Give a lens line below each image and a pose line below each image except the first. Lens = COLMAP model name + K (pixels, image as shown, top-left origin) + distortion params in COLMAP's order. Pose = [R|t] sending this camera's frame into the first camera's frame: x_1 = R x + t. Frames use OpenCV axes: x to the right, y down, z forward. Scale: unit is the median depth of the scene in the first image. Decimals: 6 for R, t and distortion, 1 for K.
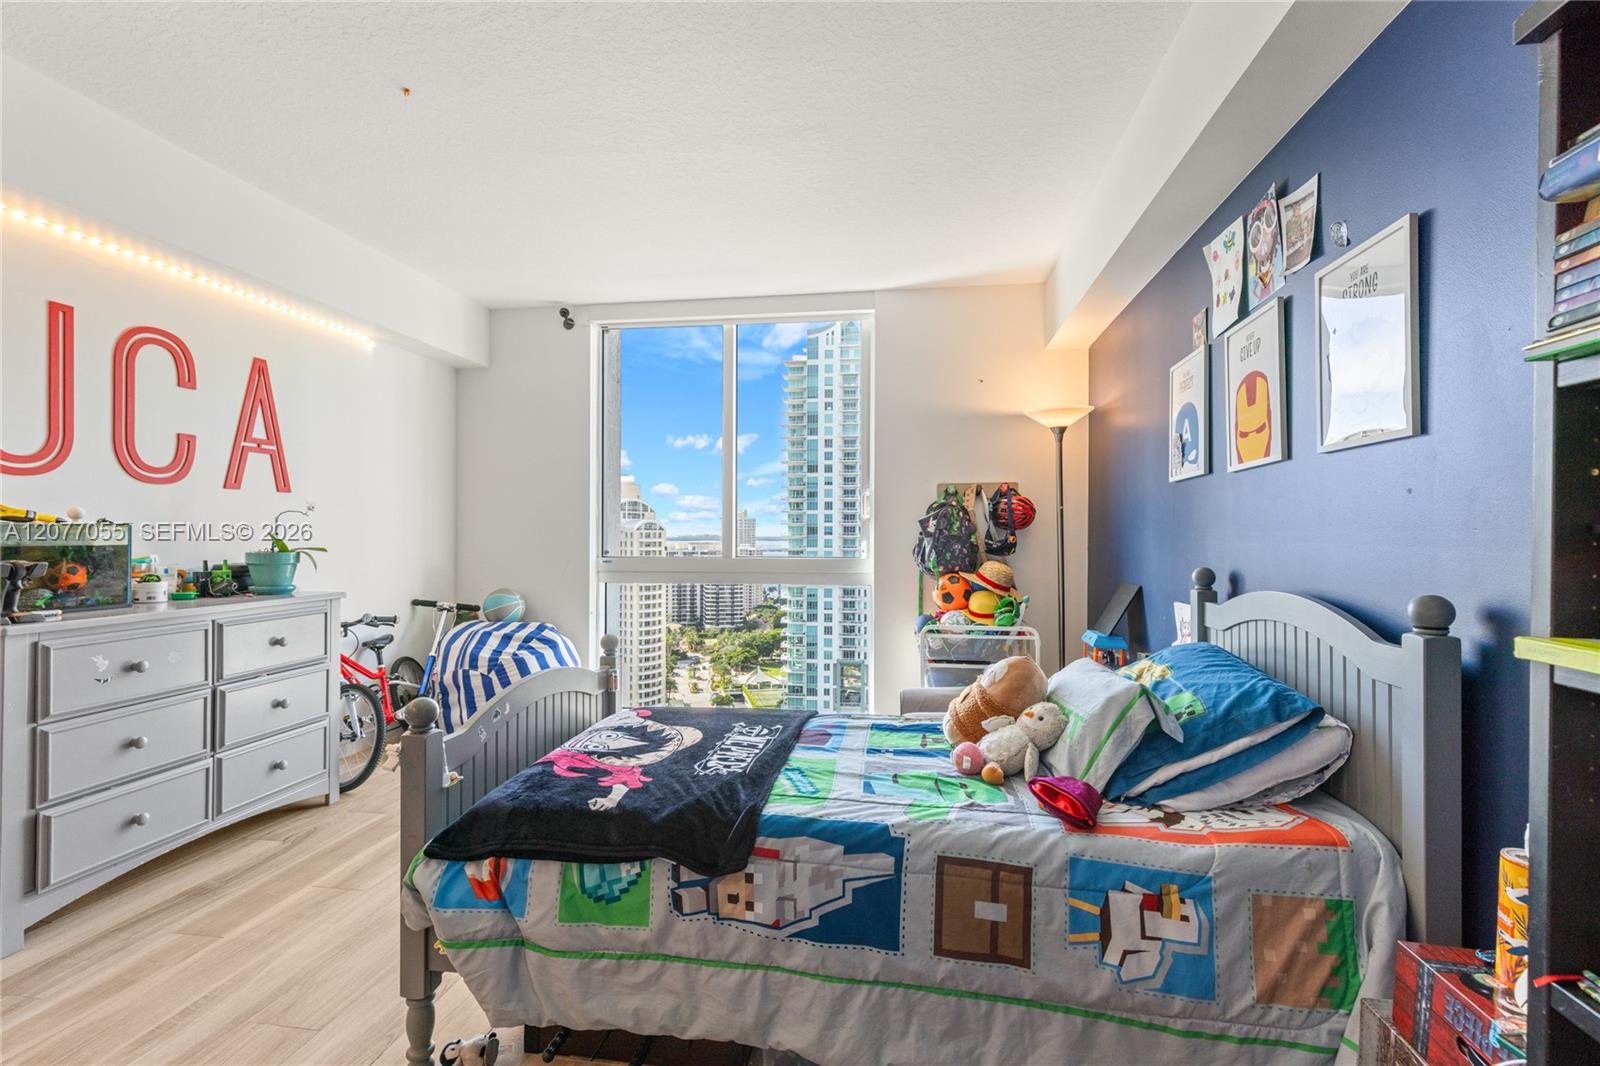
lens RADIAL K [[713.4, 0, 808.8], [0, 713.4, 528.2], [0, 0, 1]] dist [0.004755, -0.000120]
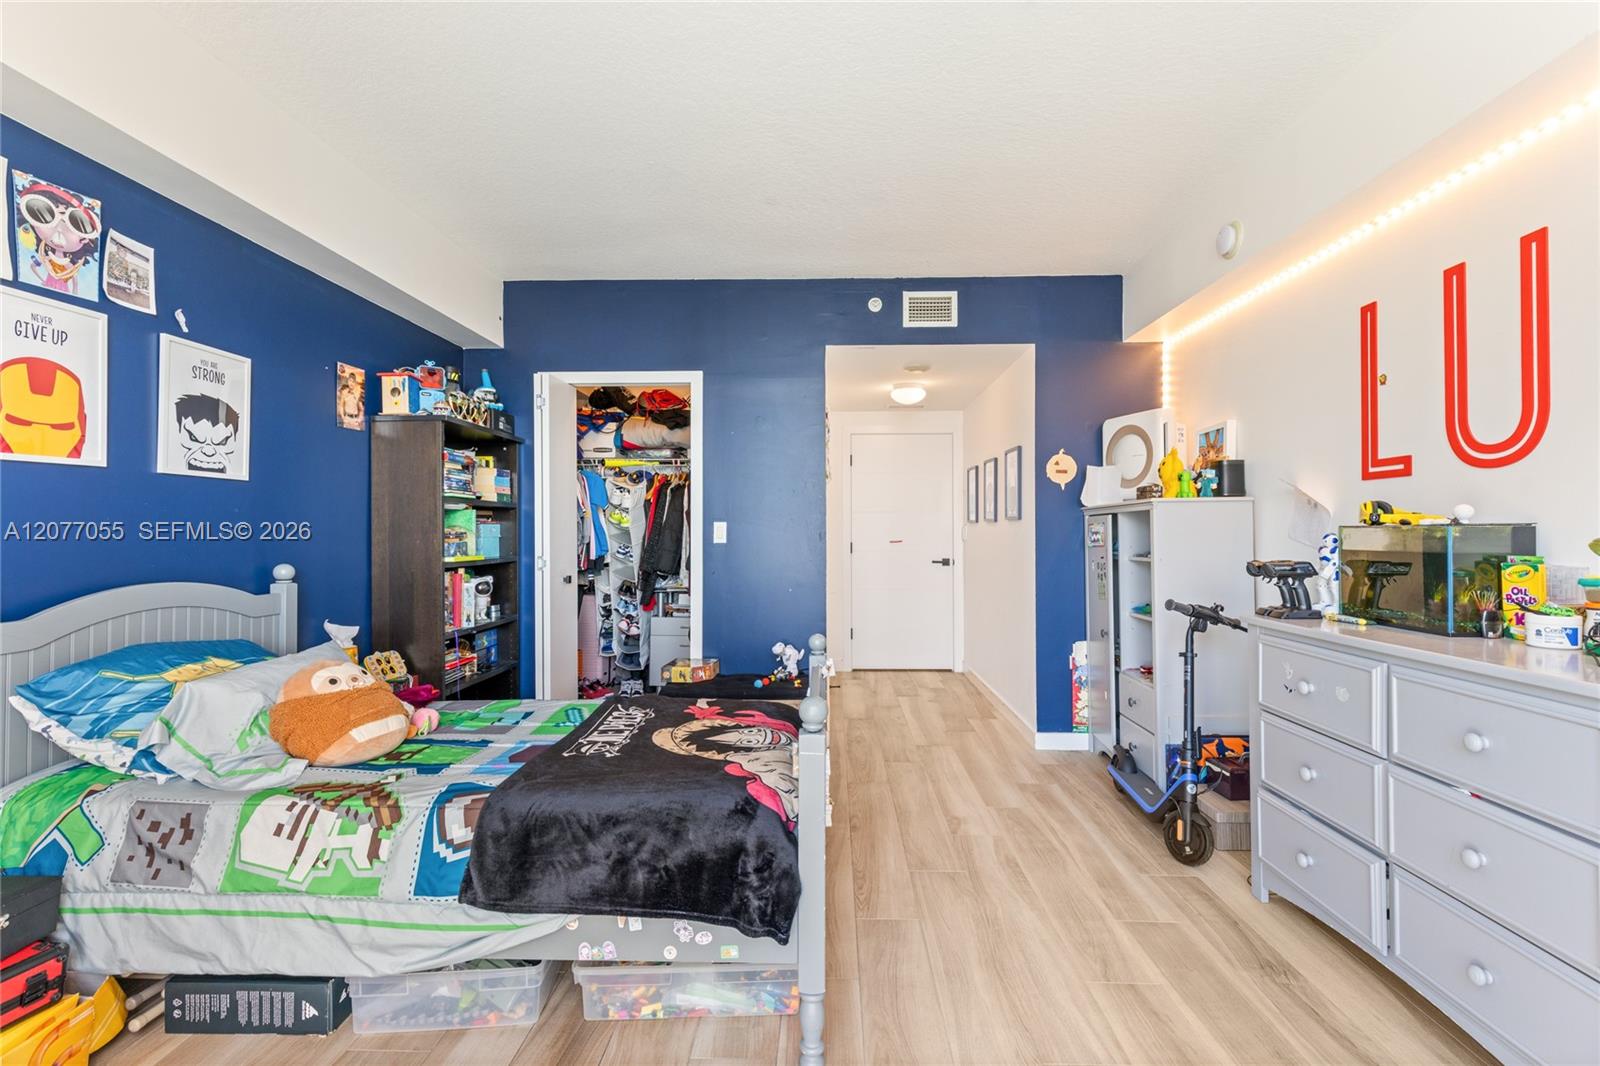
lens RADIAL K [[713.4, 0, 808.8], [0, 713.4, 528.2], [0, 0, 1]] dist [0.004755, -0.000120]
pose [[-0.993108, -0.001044, -0.117200, -0.242901], [0.000434, 0.999921, -0.012587, 0.008352], [0.117204, -0.012551, -0.993029, 1.971846]]
